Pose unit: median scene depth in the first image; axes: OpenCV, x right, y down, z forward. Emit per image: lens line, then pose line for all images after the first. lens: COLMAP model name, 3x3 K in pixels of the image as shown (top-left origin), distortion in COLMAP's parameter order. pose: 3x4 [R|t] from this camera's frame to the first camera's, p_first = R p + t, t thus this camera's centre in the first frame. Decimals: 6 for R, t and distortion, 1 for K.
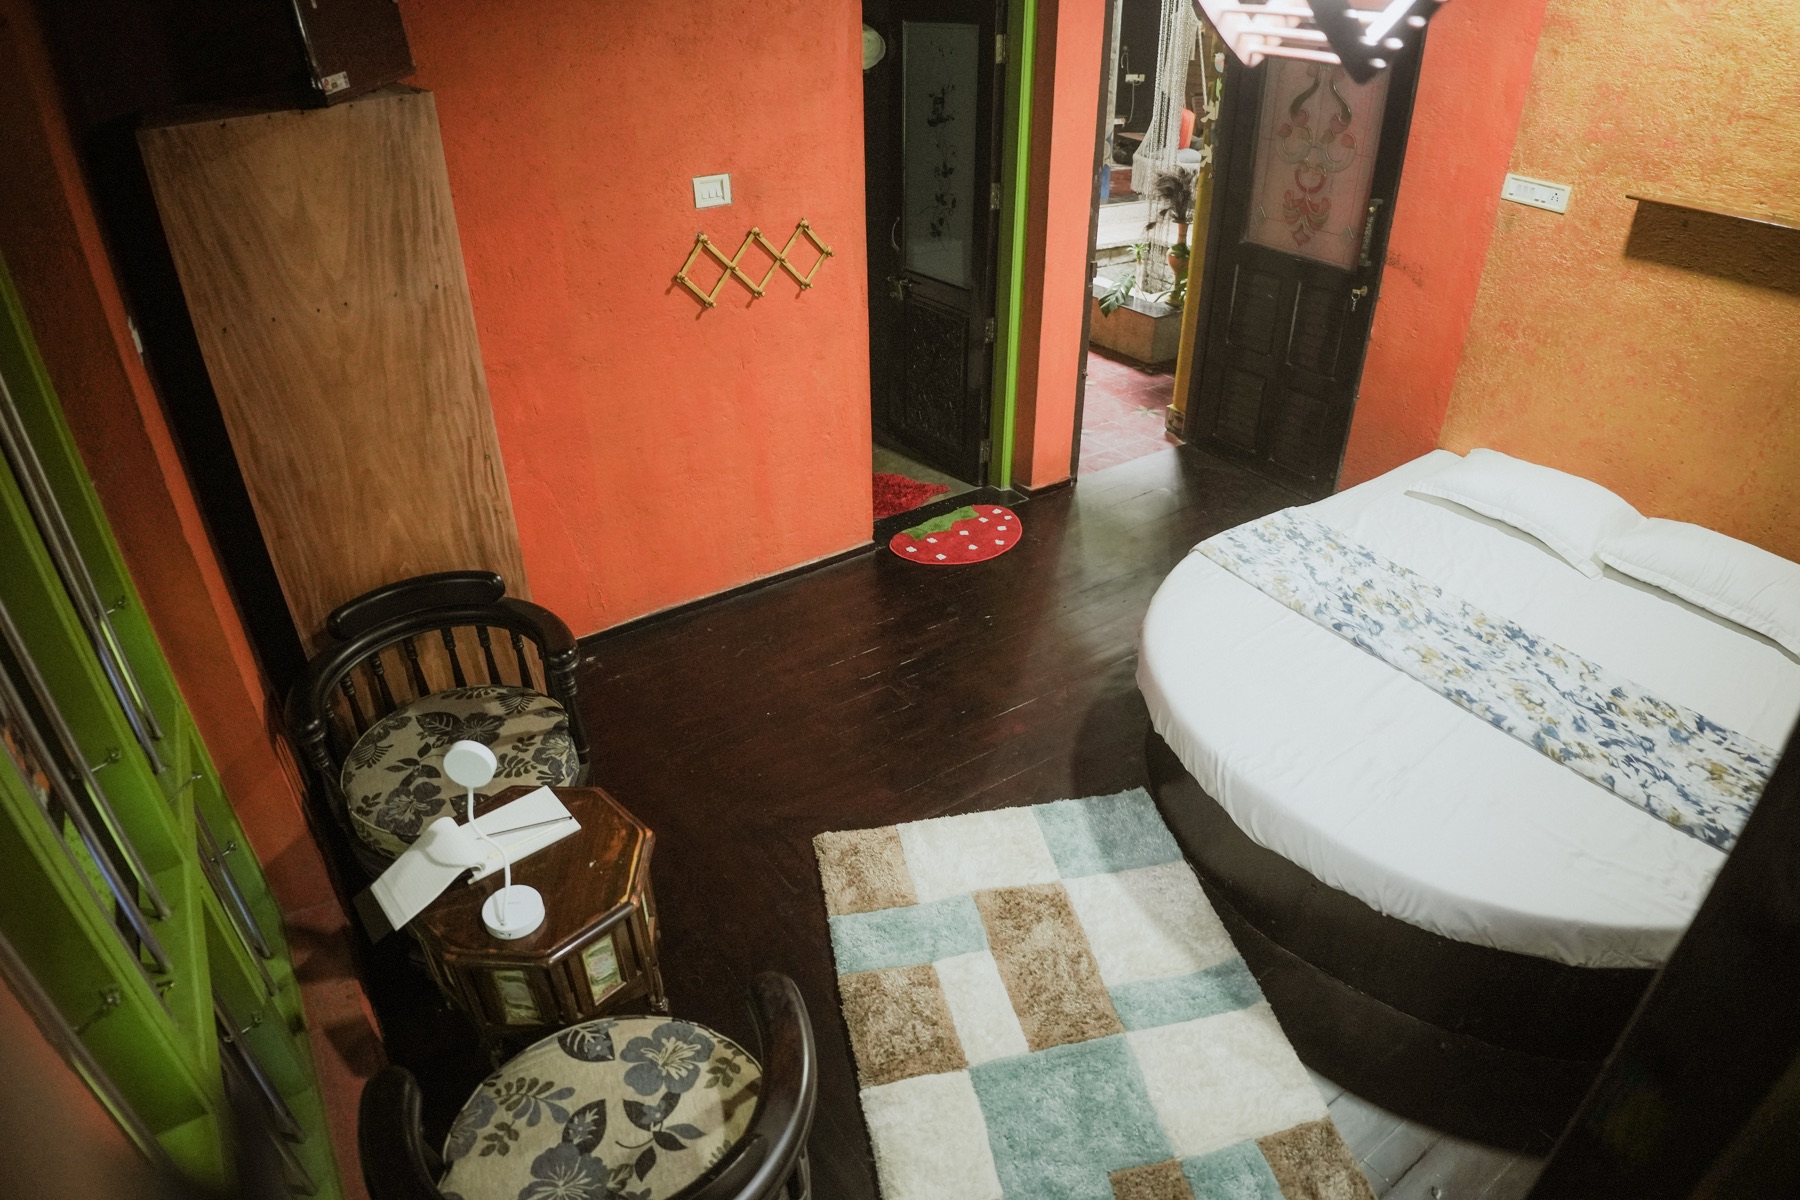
lens RADIAL K [[1047.4, 0, 900.0], [0, 1047.4, 600.0], [0, 0, 1]] dist [-0.156813, 0.045646]
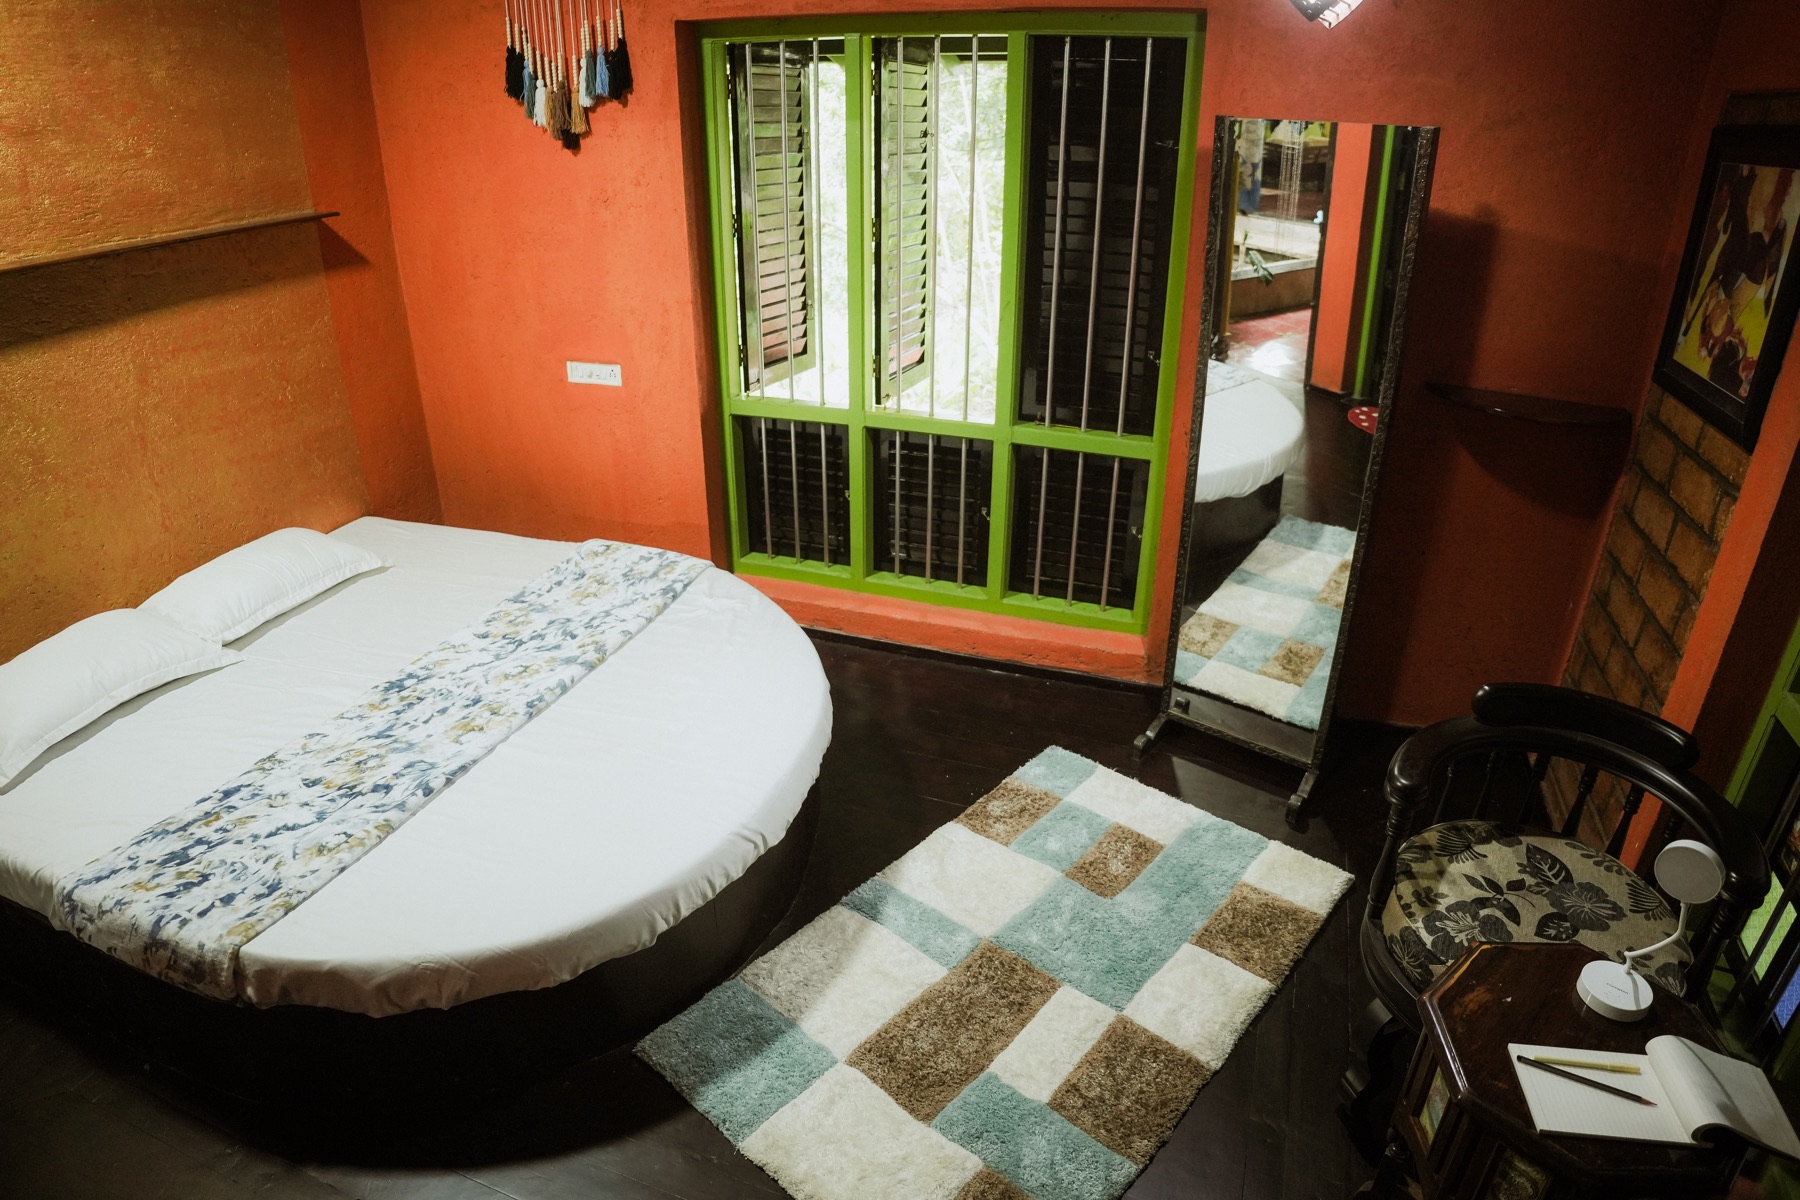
lens RADIAL K [[1047.4, 0, 900.0], [0, 1047.4, 600.0], [0, 0, 1]] dist [-0.156813, 0.045646]
pose [[-0.601647, -0.342528, 0.721593, -0.329350], [0.419022, 0.633760, 0.650206, -0.464951], [-0.680031, 0.693558, -0.237773, 0.929062]]
